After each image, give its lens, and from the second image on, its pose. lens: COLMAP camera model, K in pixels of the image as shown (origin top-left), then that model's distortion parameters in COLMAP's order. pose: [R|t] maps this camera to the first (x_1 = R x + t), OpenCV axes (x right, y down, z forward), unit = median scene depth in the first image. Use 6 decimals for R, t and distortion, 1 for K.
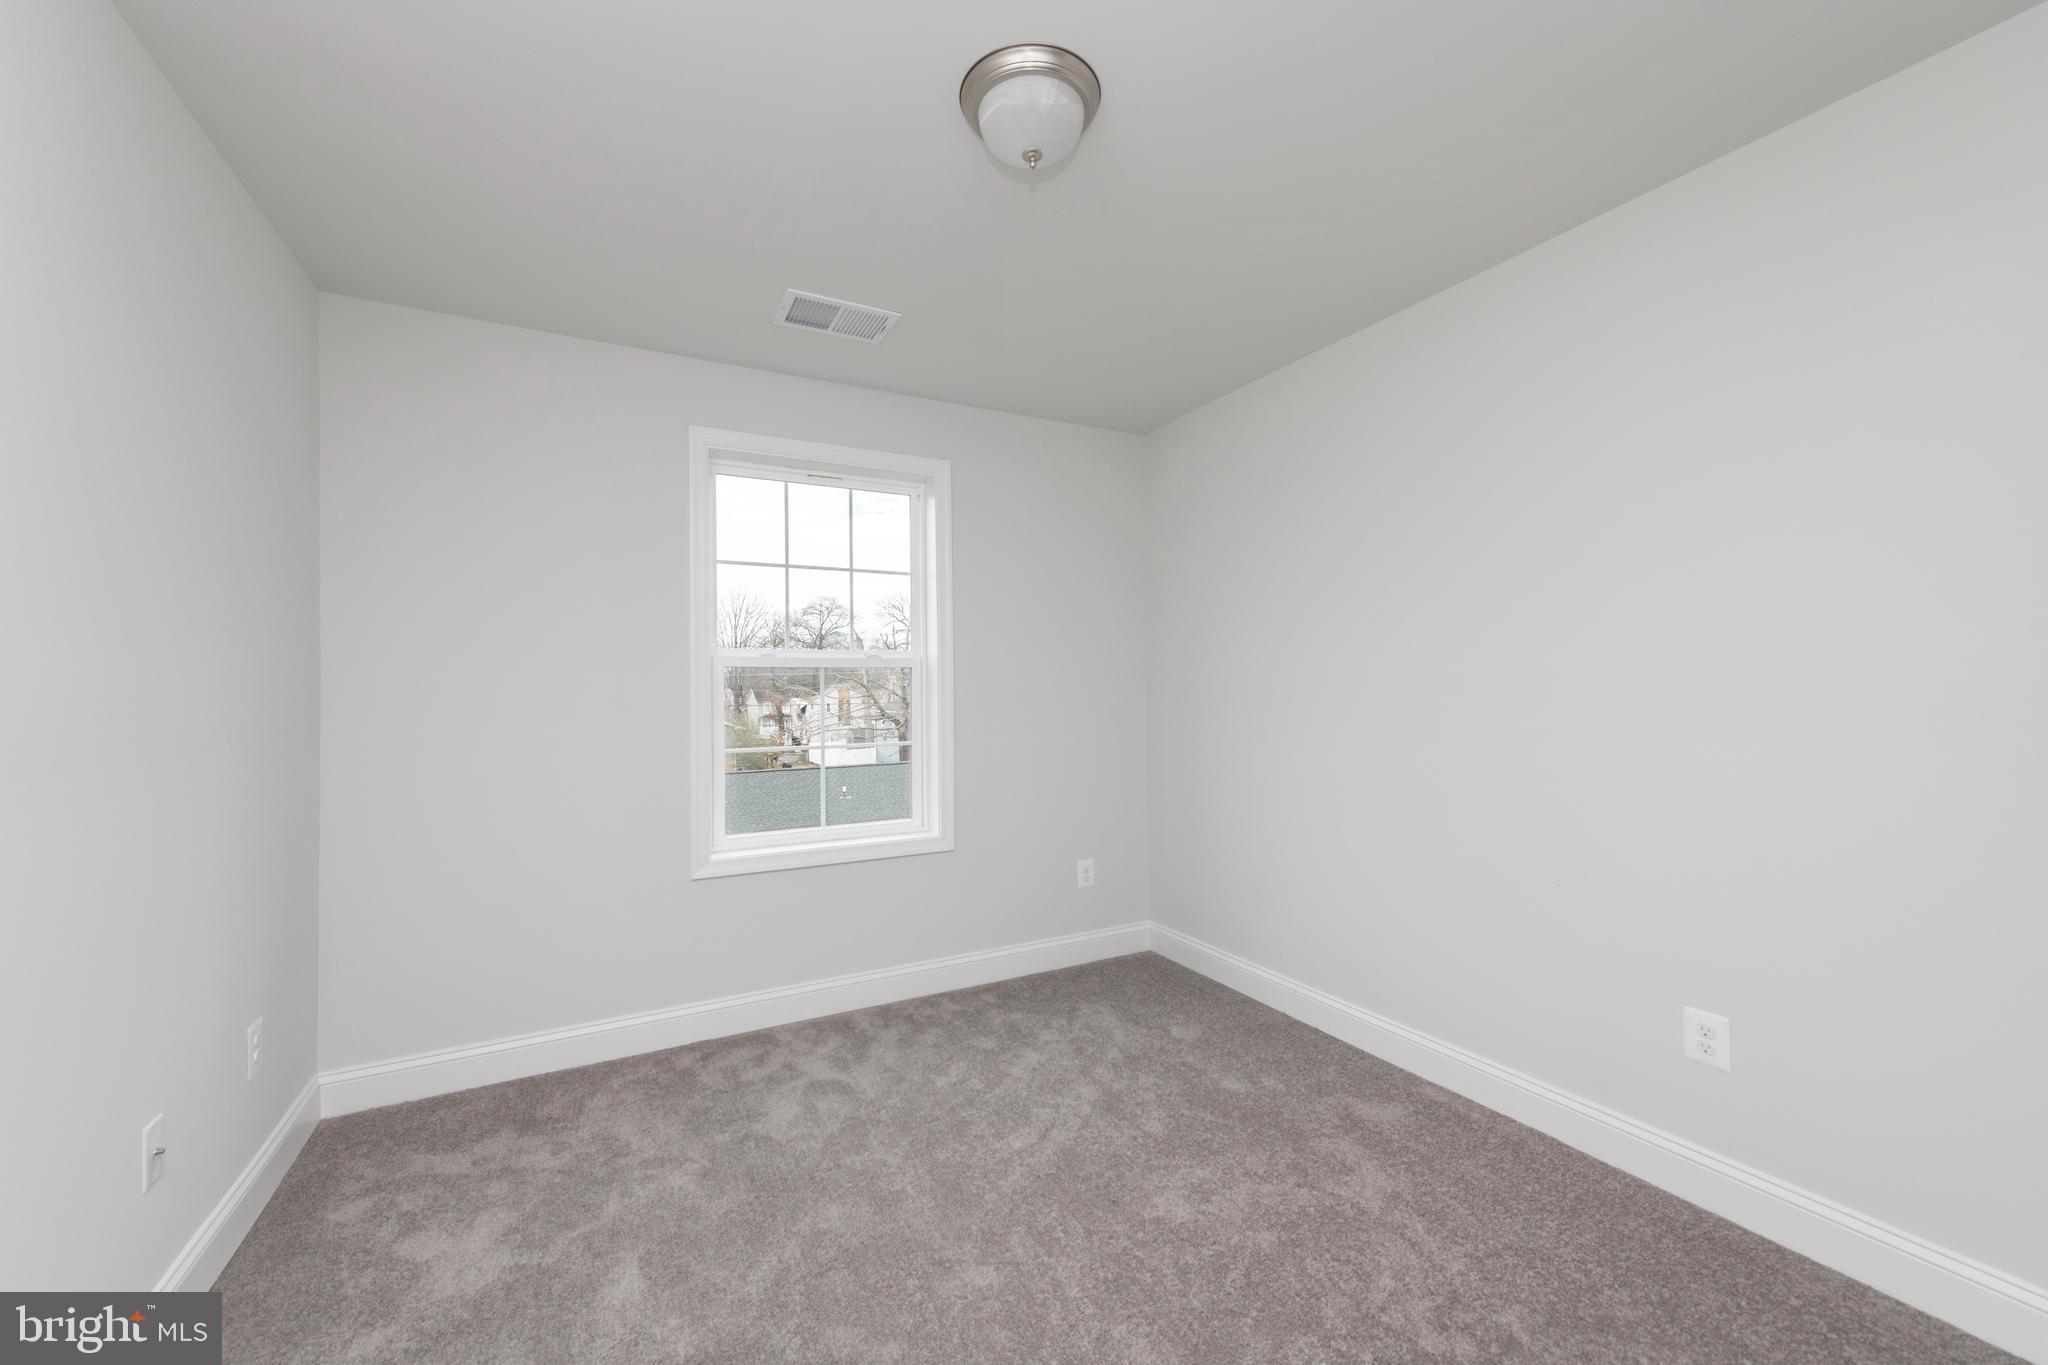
lens RADIAL K [[802.7, 0, 1042.3], [0, 802.7, 696.4], [0, 0, 1]] dist [0.012737, -0.003394]
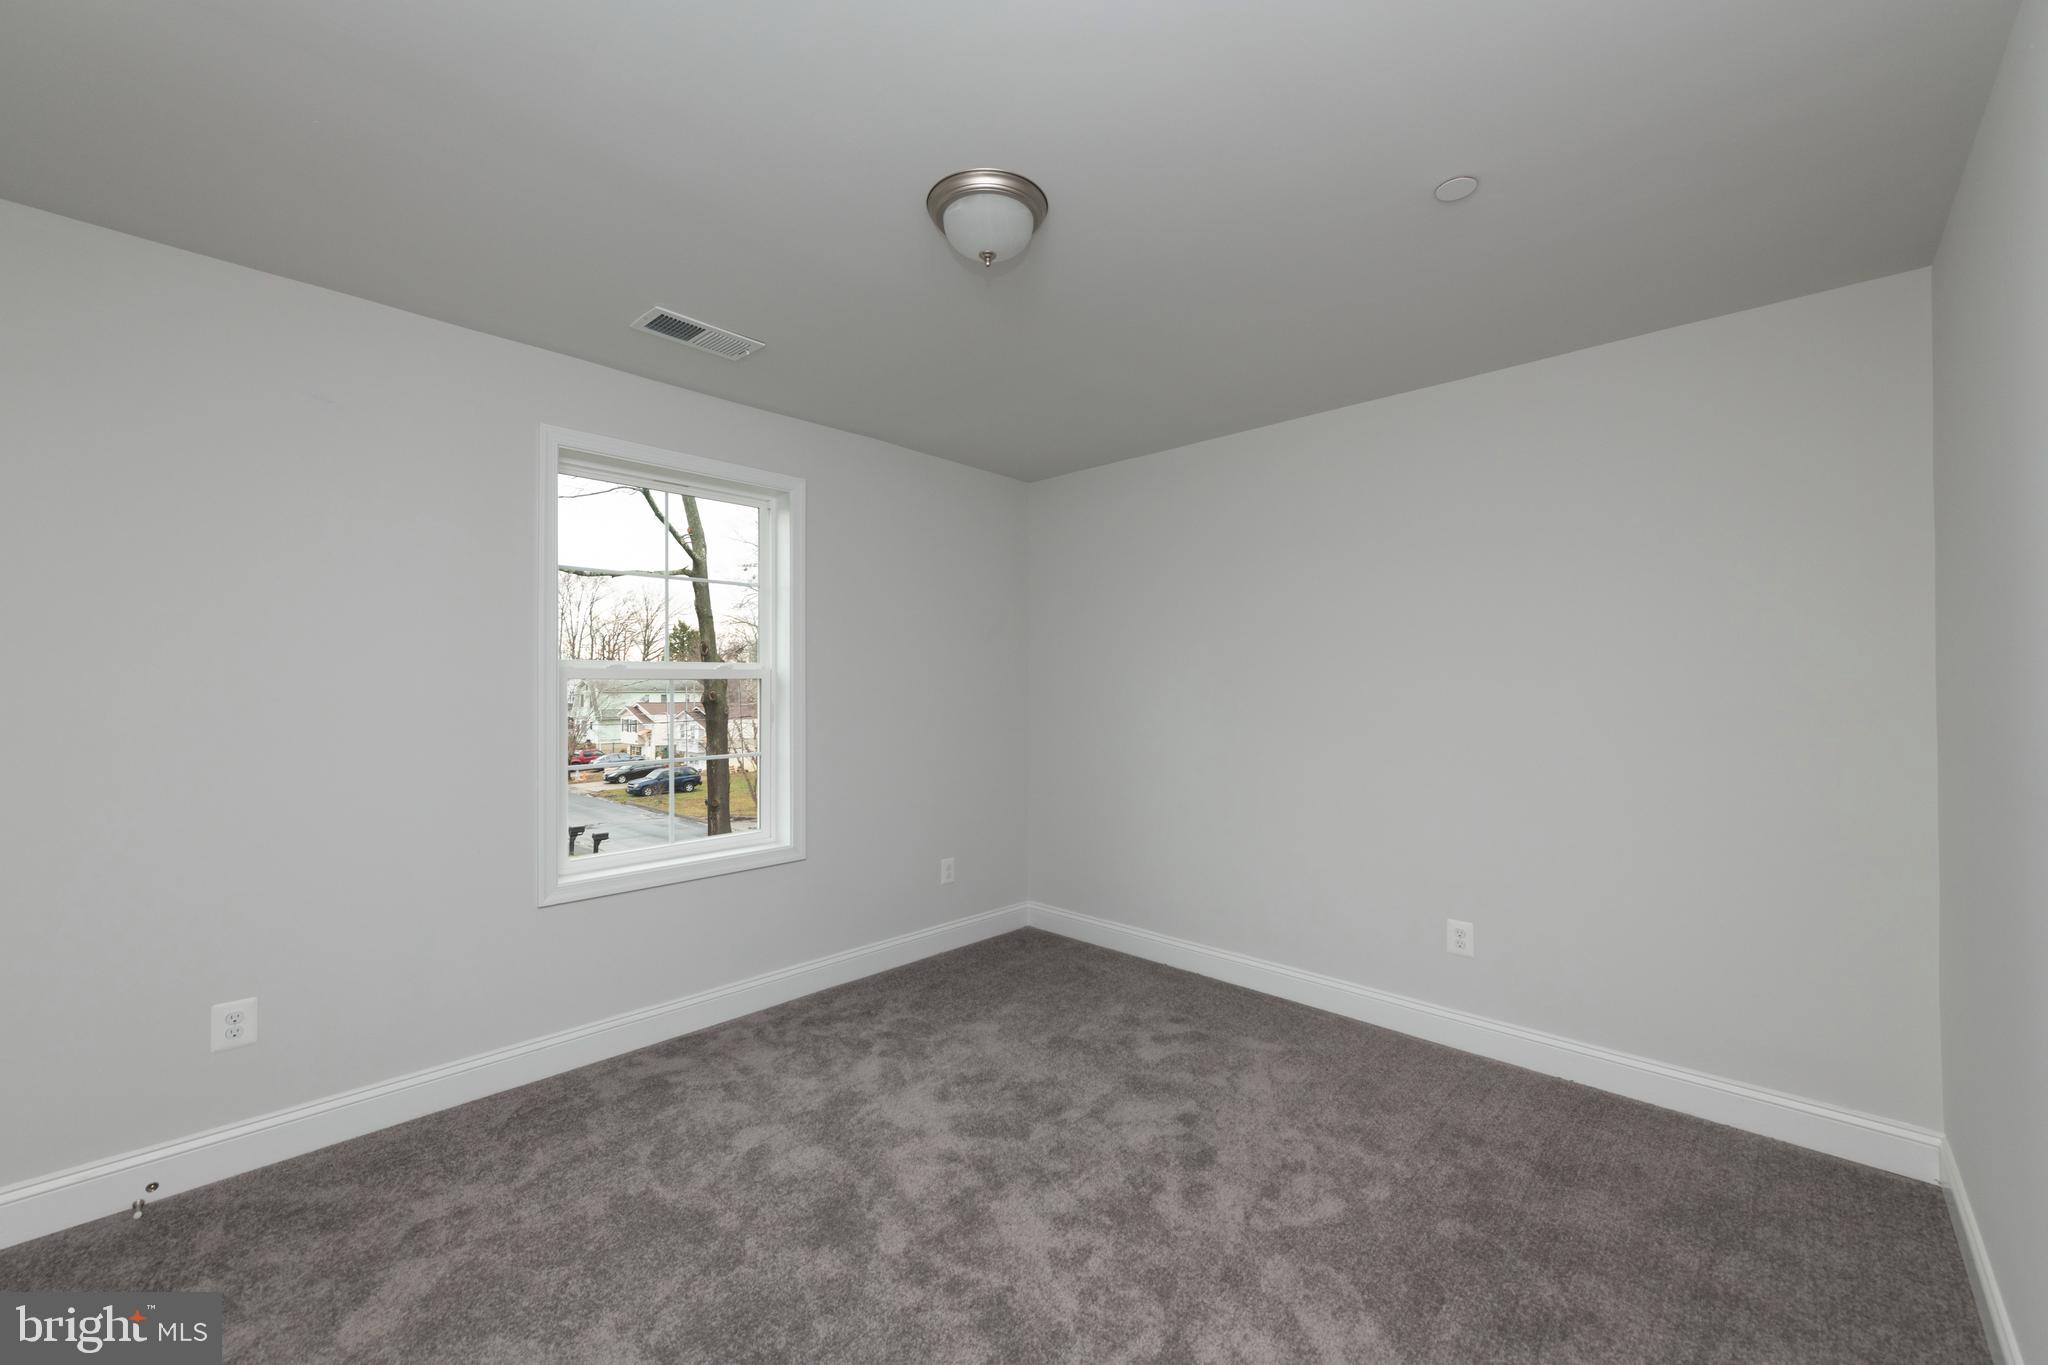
lens RADIAL K [[802.7, 0, 1050.3], [0, 802.7, 674.2], [0, 0, 1]] dist [0.012737, -0.003394]
pose [[0.949790, 0.004398, 0.312857, -0.145469], [0.008102, 0.999220, -0.038643, 0.000571], [-0.312783, 0.039238, 0.949014, -0.070159]]
